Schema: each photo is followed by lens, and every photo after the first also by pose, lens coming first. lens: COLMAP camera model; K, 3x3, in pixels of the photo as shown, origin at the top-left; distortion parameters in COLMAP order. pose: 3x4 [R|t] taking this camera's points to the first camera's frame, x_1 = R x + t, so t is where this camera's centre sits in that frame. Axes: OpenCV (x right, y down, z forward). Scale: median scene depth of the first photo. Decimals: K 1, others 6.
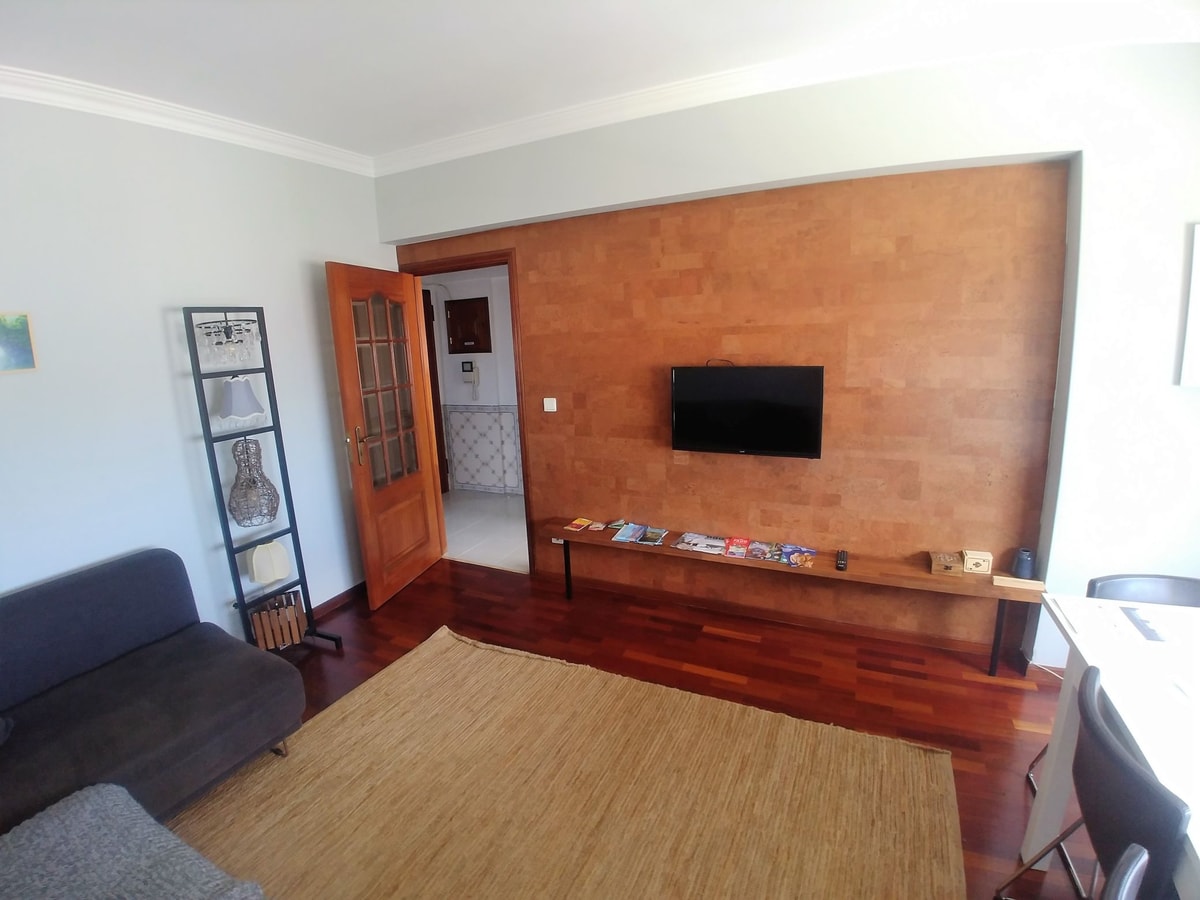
lens RADIAL K [[552.2, 0, 585.2], [0, 552.2, 444.4], [0, 0, 1]] dist [-0.058166, -0.011799]
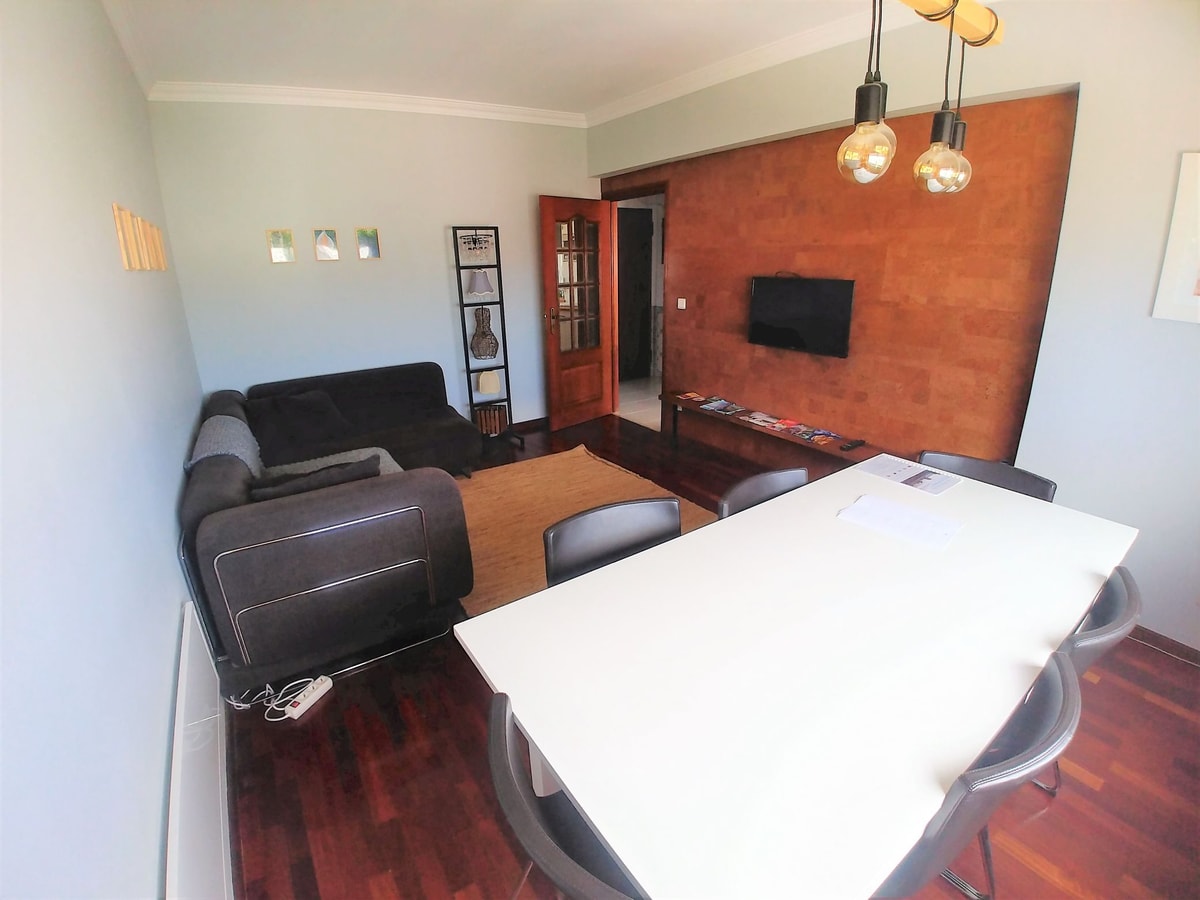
lens RADIAL K [[542.3, 0, 581.0], [0, 542.3, 455.9], [0, 0, 1]] dist [-0.056981, -0.007891]
pose [[0.854941, 0.200868, -0.478256, 0.506043], [-0.115917, 0.972647, 0.201298, 0.062680], [0.505609, -0.116660, 0.854839, -0.328115]]
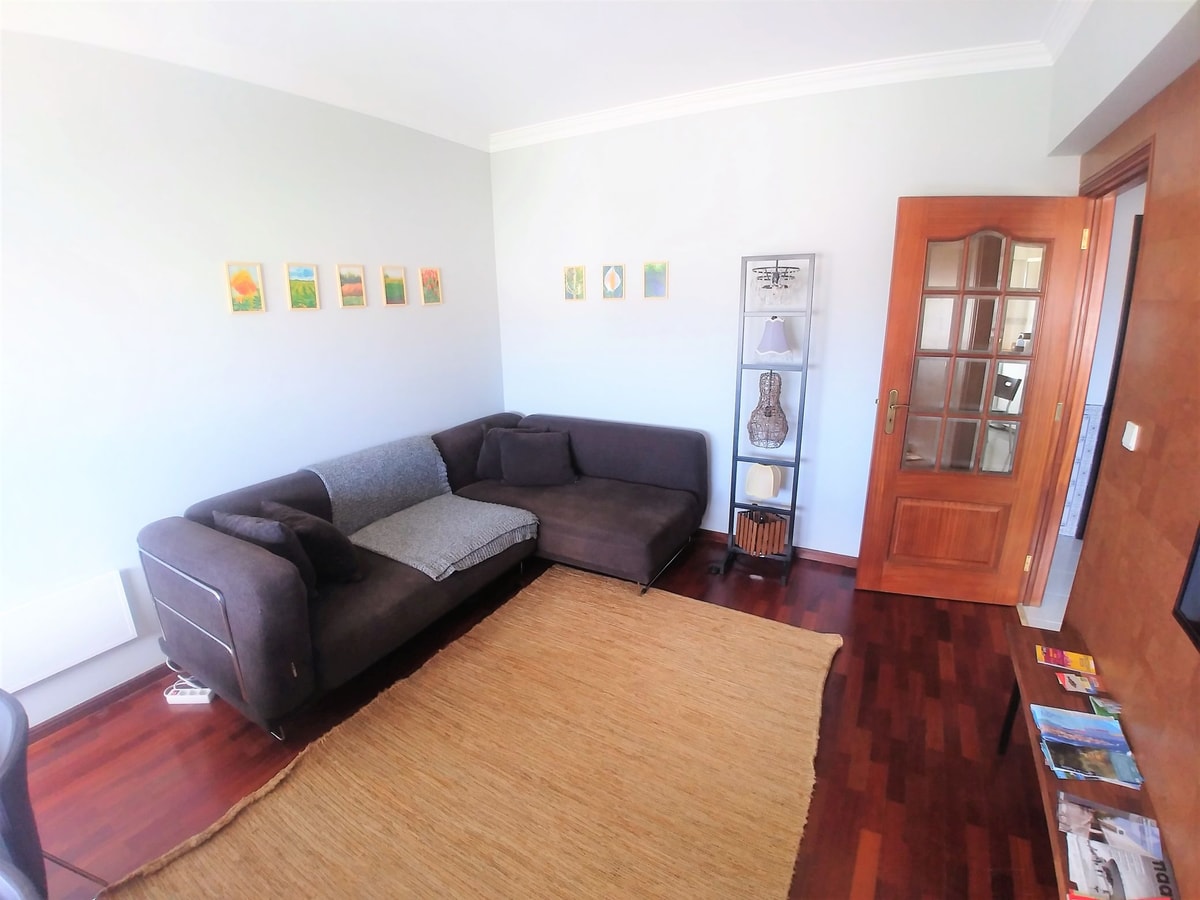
lens RADIAL K [[545.7, 0, 600.0], [0, 545.7, 450.0], [0, 0, 1]] dist [-0.064642, -0.001326]
pose [[-0.054550, 0.307590, -0.949954, 0.500856], [-0.182443, 0.932285, 0.312345, -0.138855], [0.981702, 0.190351, 0.005262, 0.615576]]
